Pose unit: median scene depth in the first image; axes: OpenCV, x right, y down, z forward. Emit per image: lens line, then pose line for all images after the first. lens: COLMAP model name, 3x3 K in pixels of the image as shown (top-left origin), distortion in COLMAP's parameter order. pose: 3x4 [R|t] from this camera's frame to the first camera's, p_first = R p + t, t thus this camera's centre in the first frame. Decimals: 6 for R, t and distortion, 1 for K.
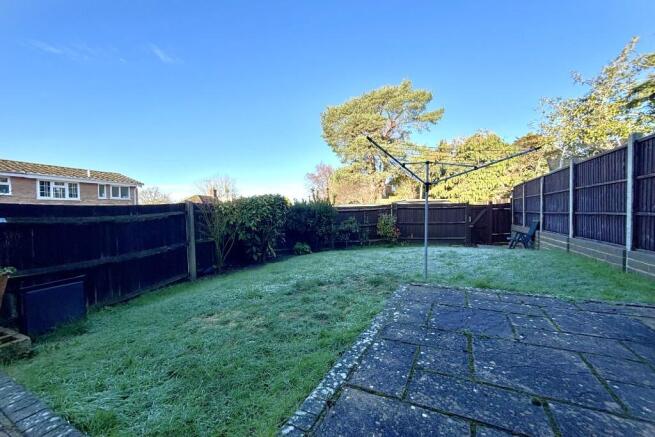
lens RADIAL K [[261.9, 0, 327.2], [0, 261.9, 241.9], [0, 0, 1]] dist [0.000123, 0.000044]
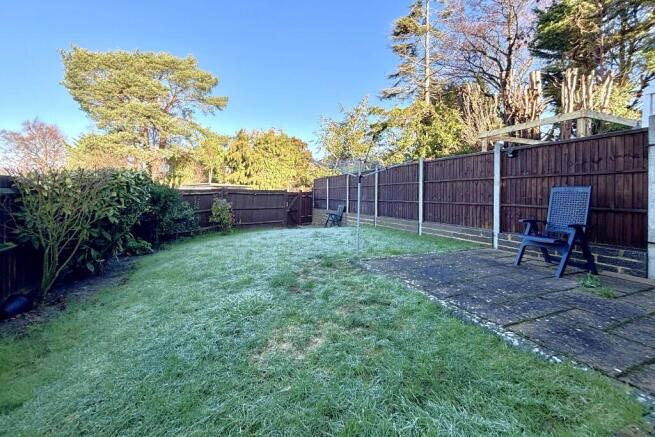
lens RADIAL K [[267.8, 0, 327.2], [0, 267.8, 208.8], [0, 0, 1]] dist [0.002032, 0.000393]
pose [[0.669238, -0.013573, 0.742924, -0.221129], [0.064913, 0.997079, -0.040258, -0.009989], [-0.740207, 0.075168, 0.668164, 0.098604]]
